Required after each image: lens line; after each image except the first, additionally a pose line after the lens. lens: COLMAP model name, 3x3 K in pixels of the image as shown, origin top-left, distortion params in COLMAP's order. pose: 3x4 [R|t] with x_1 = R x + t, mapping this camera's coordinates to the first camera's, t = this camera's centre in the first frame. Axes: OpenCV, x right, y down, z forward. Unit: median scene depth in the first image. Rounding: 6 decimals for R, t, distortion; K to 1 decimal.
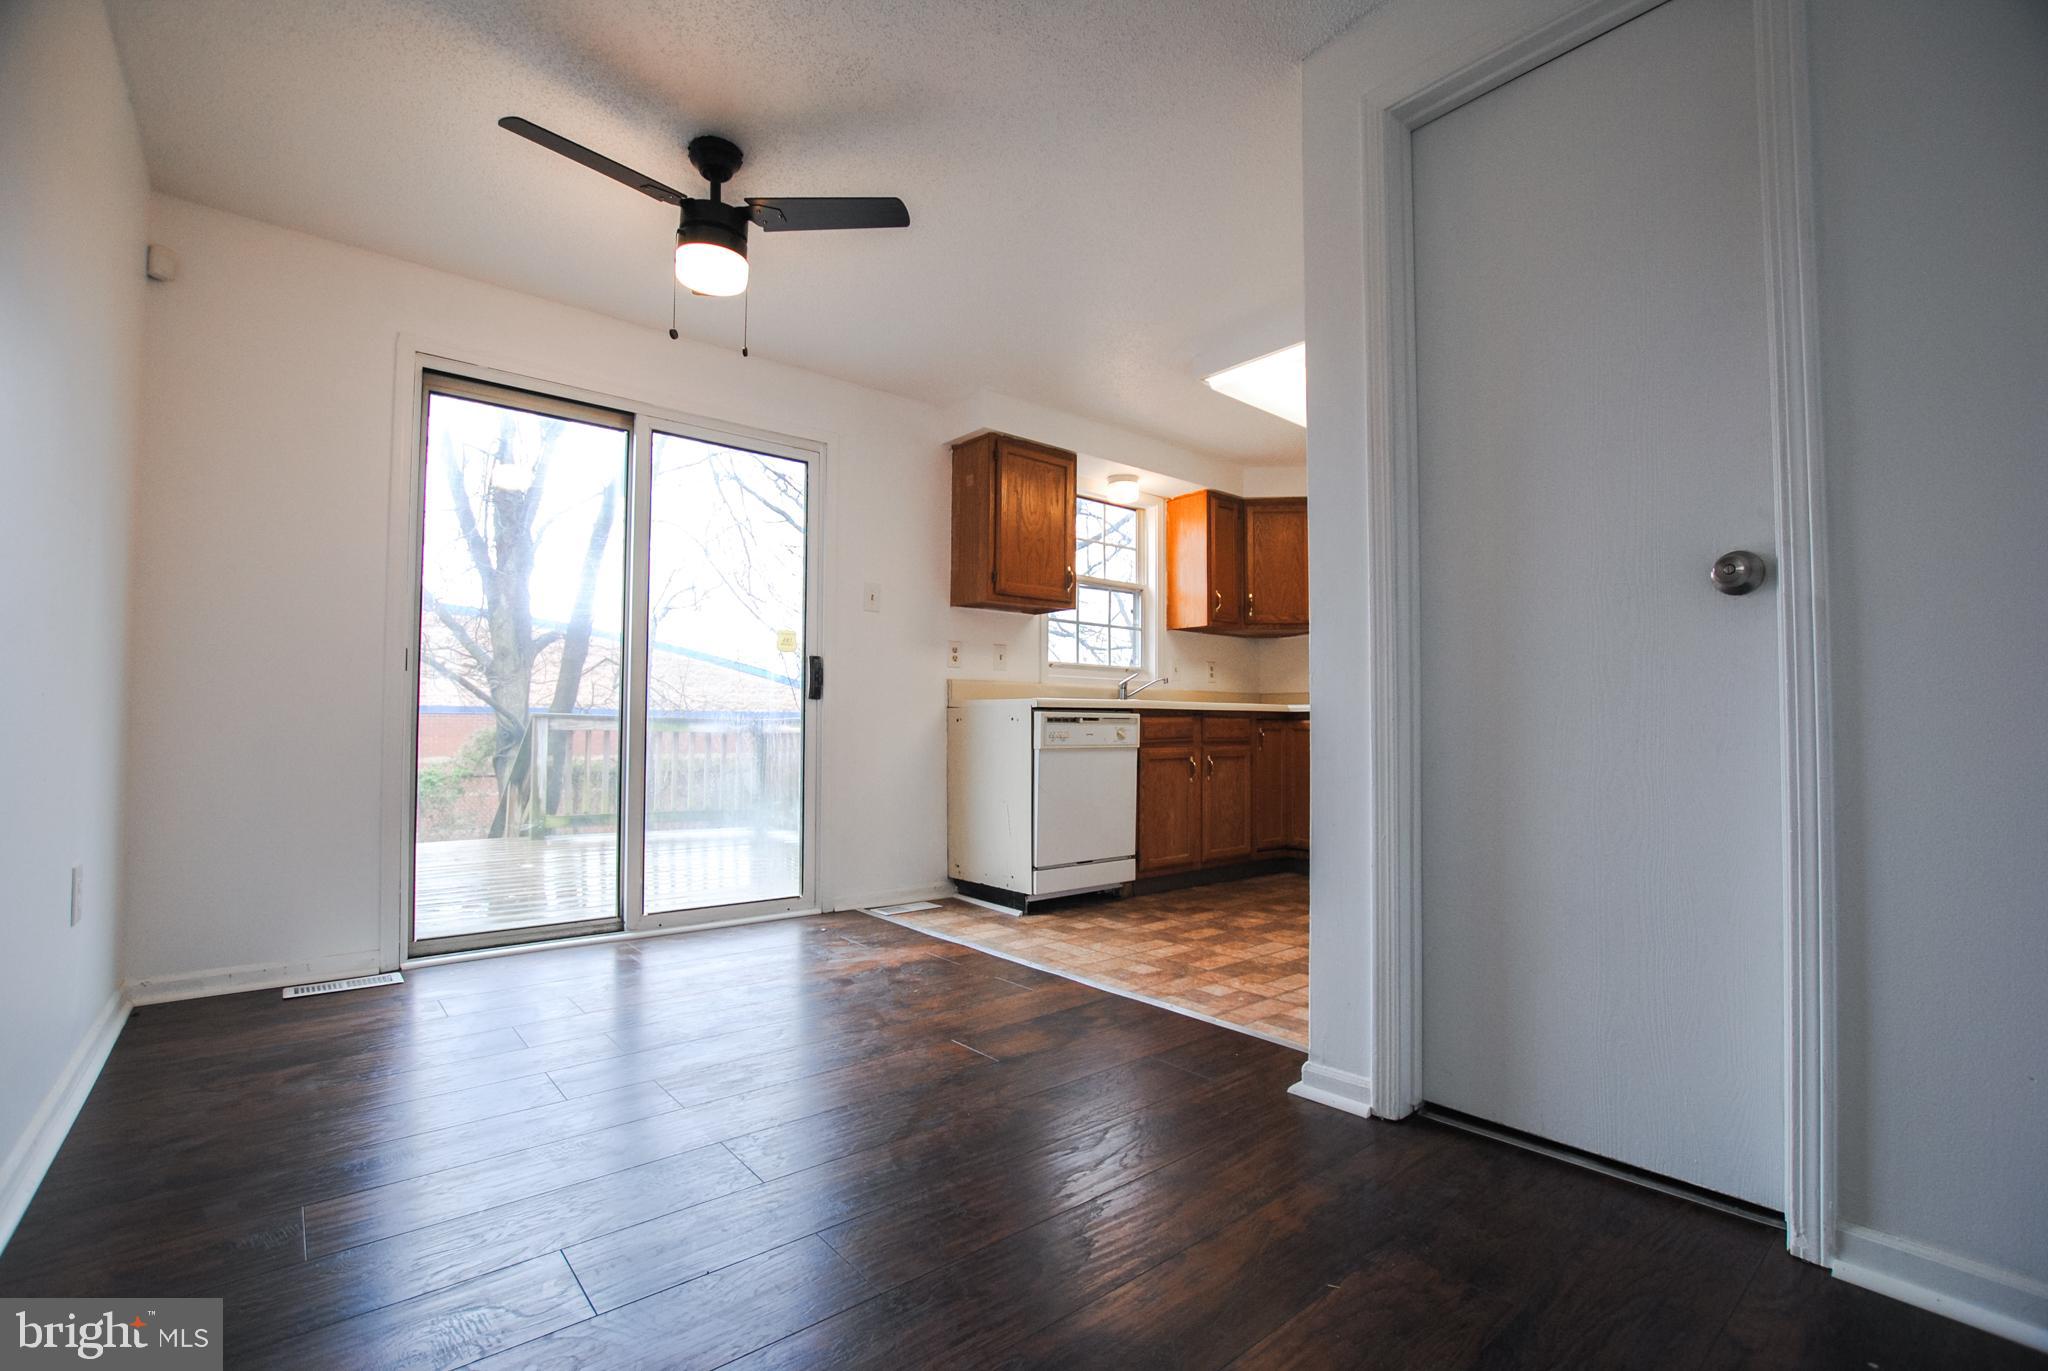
lens RADIAL K [[920.7, 0, 1027.5], [0, 920.7, 700.3], [0, 0, 1]] dist [-0.027233, 0.000307]
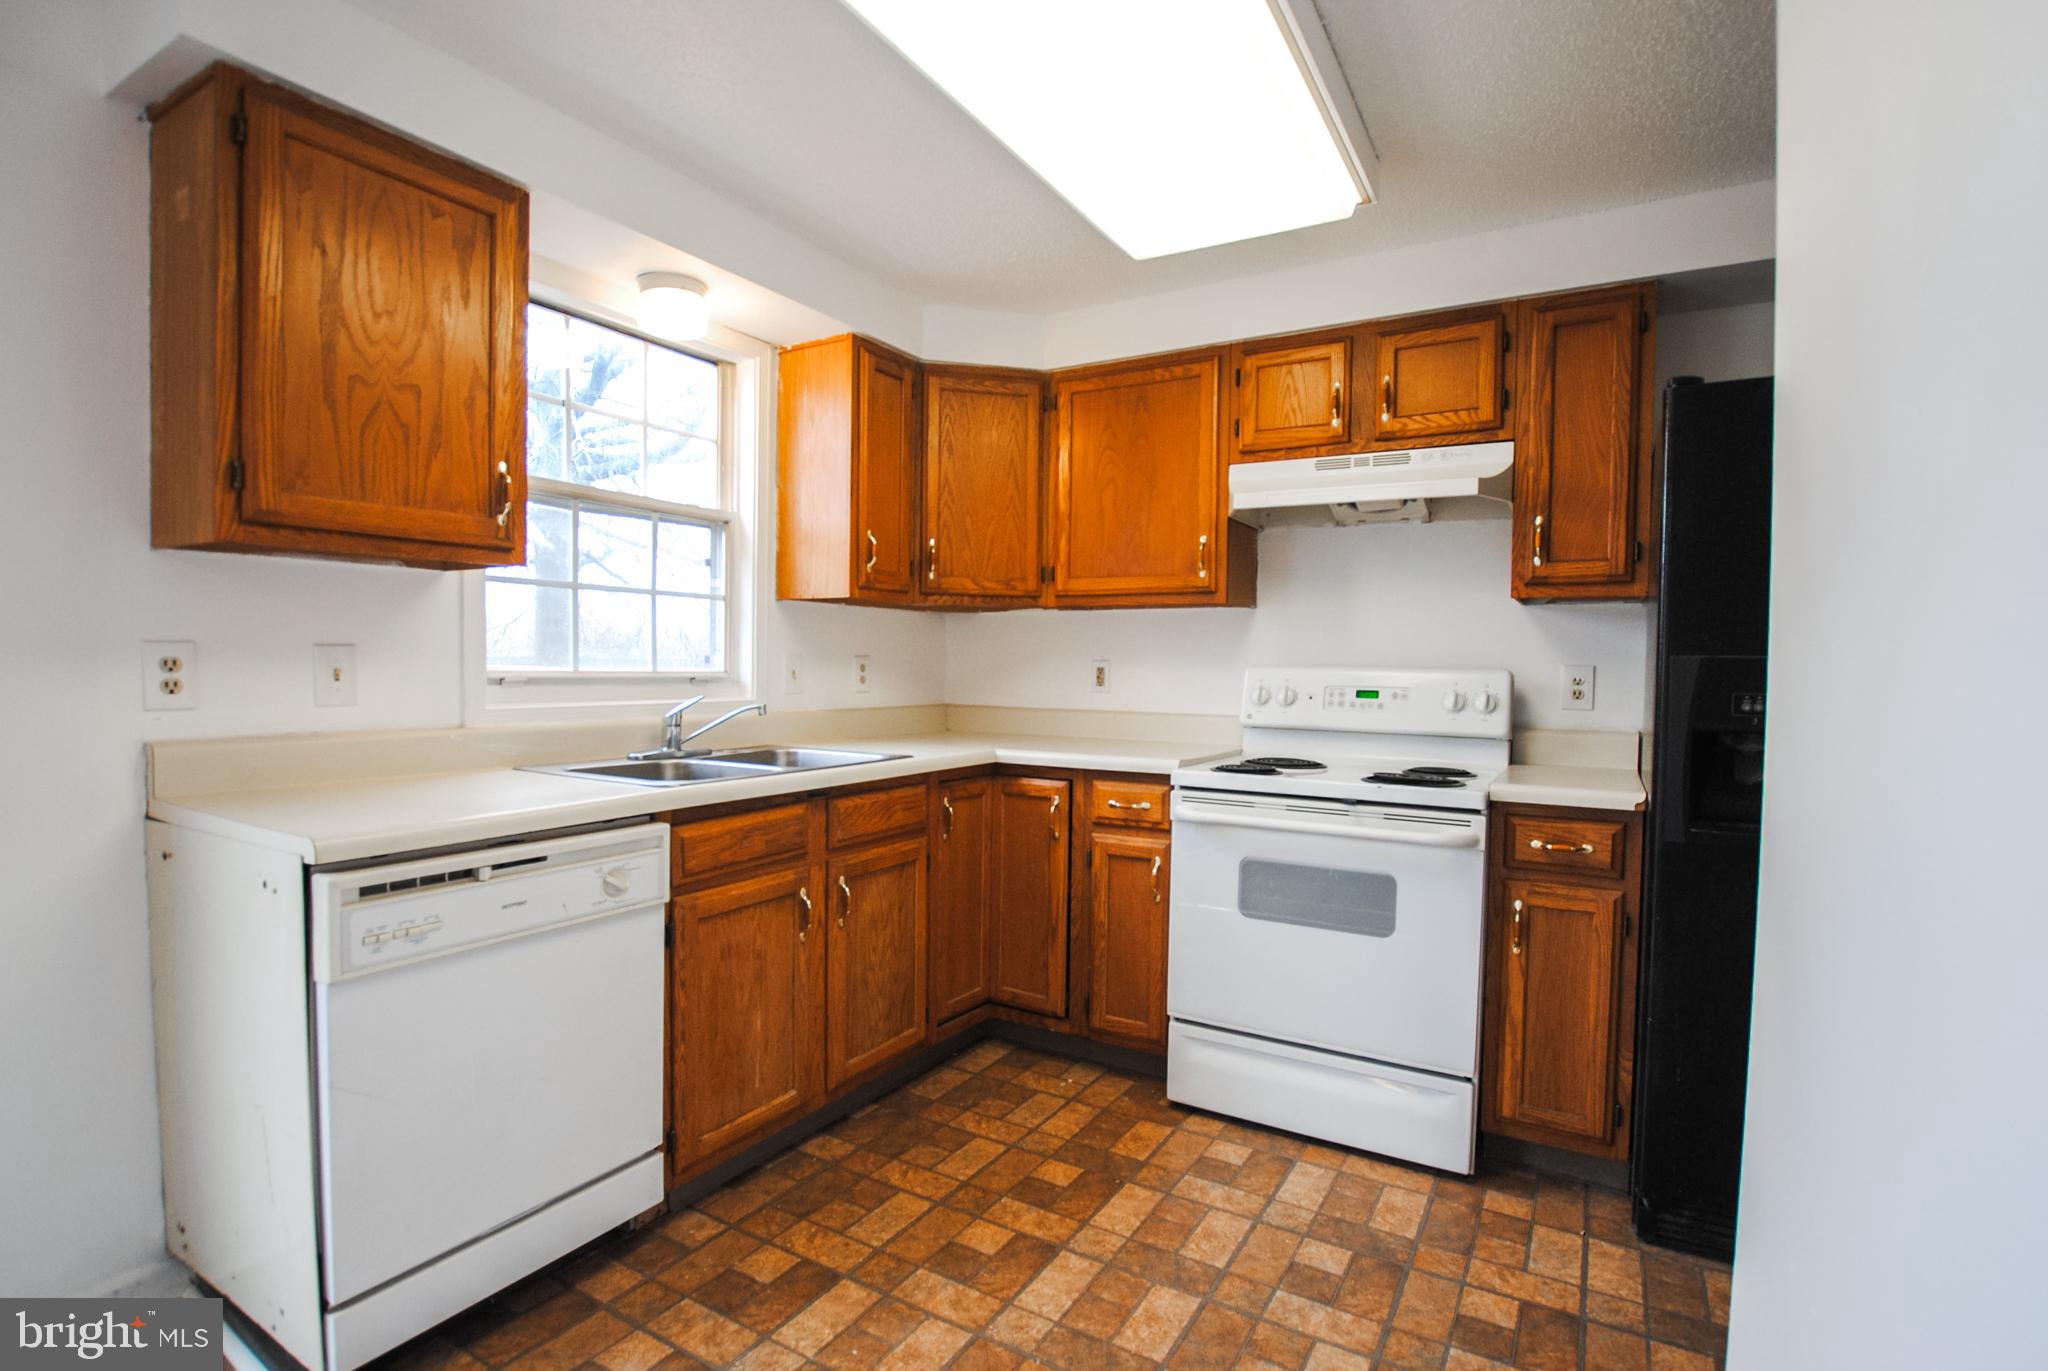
lens RADIAL K [[979.8, 0, 1029.8], [0, 979.8, 699.1], [0, 0, 1]] dist [-0.031633, -0.000033]
pose [[0.944606, -0.002917, 0.328192, 0.121492], [-0.020963, 0.997382, 0.069201, -0.071460], [-0.327535, -0.072247, 0.942073, 0.486032]]
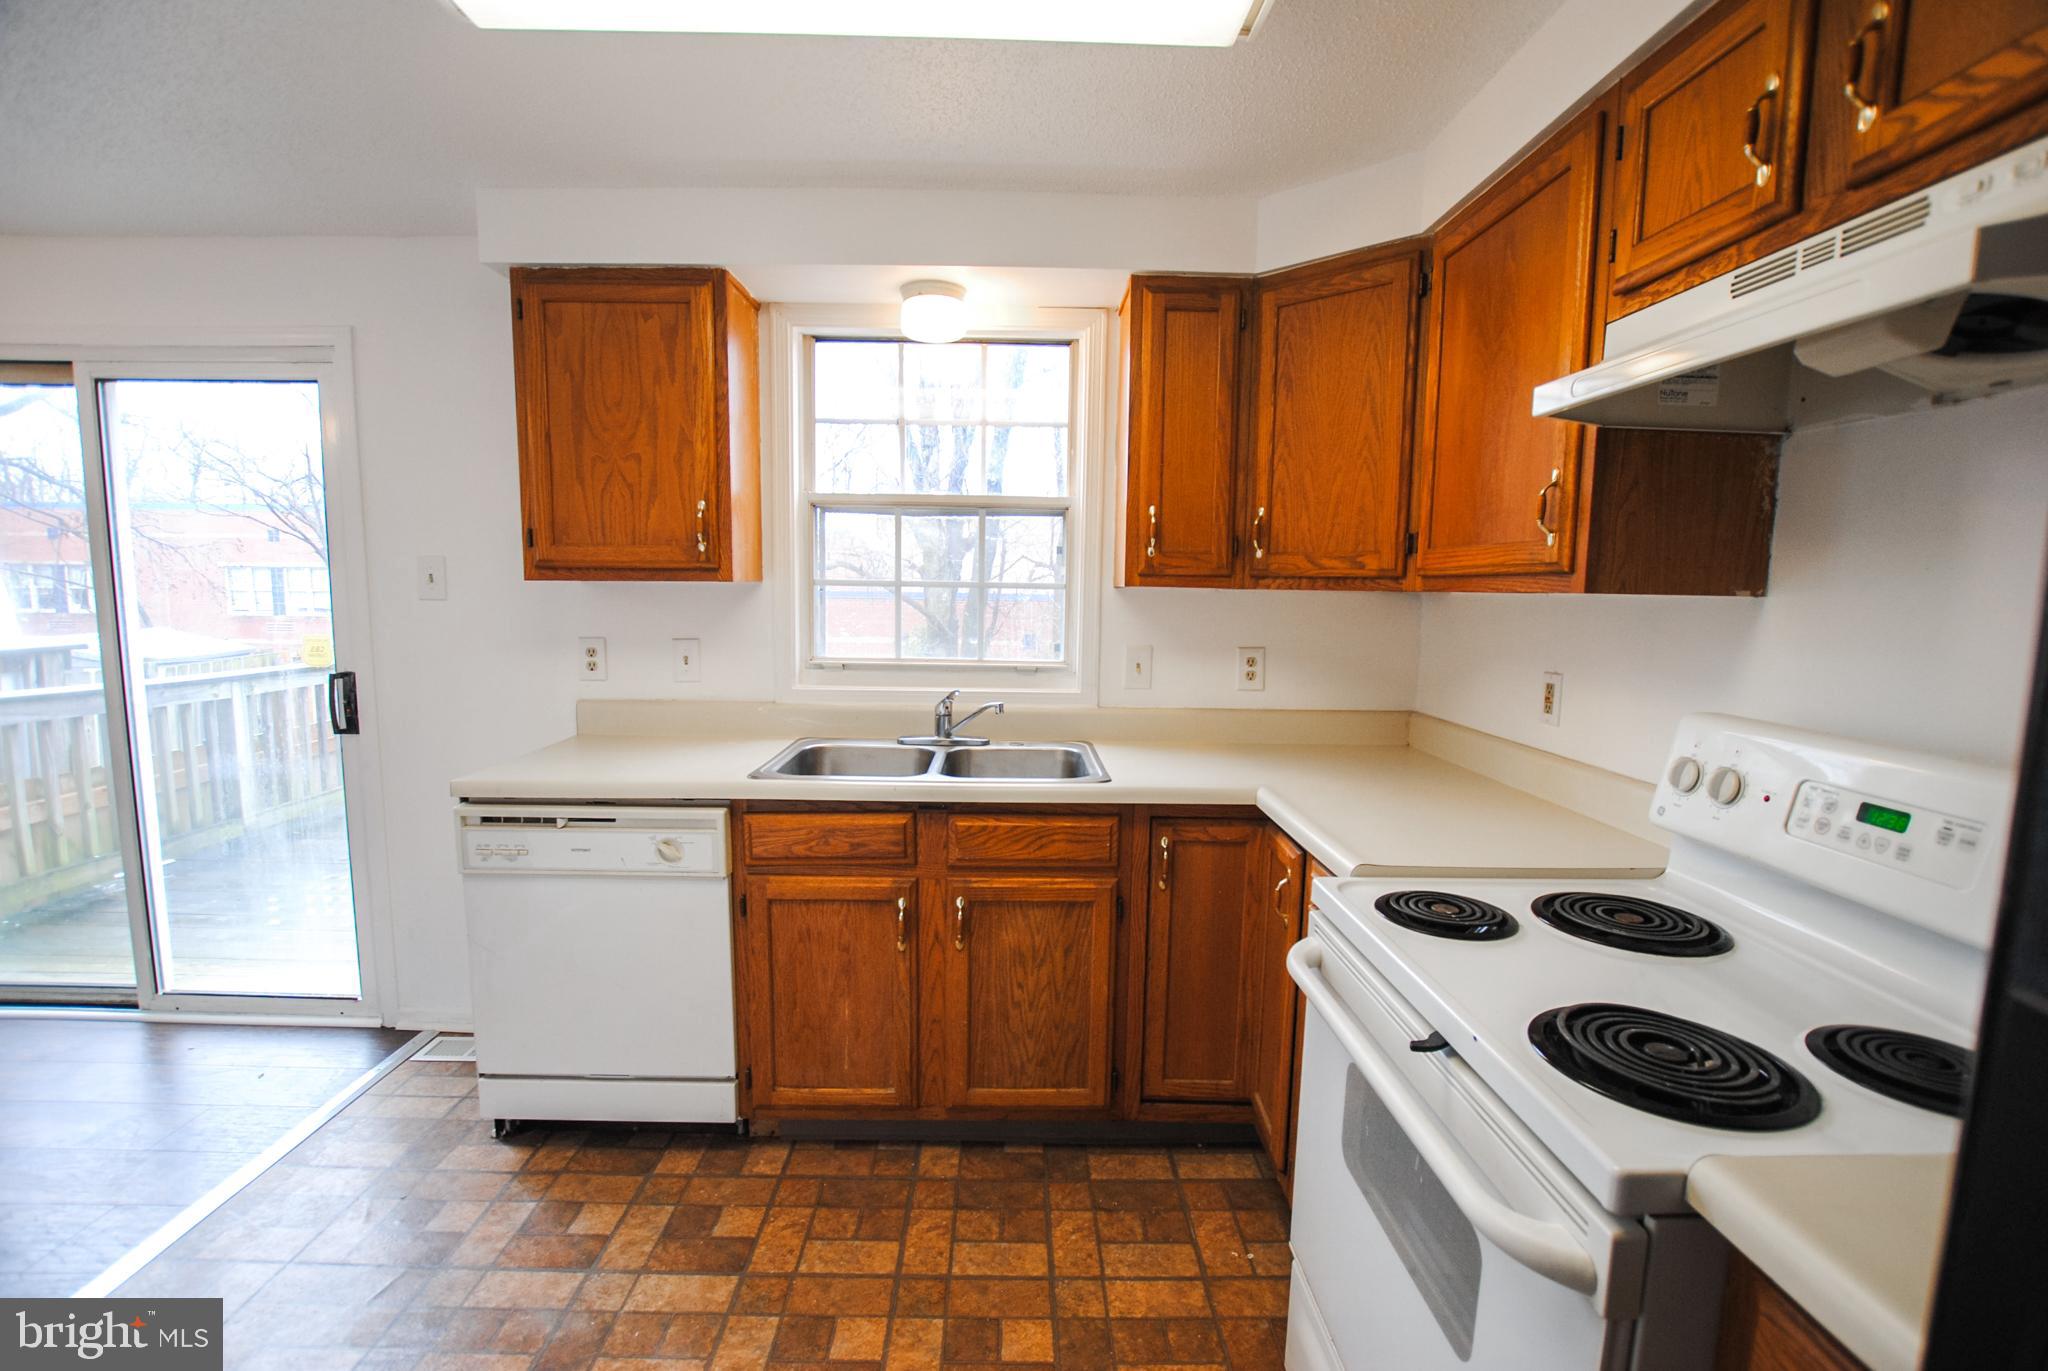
lens RADIAL K [[920.7, 0, 1027.5], [0, 920.7, 700.3], [0, 0, 1]] dist [-0.027233, 0.000307]
pose [[0.772900, 0.085210, -0.628781, 0.502866], [0.009162, 0.989340, 0.145334, -0.103267], [0.634462, -0.118089, 0.763880, 0.682528]]
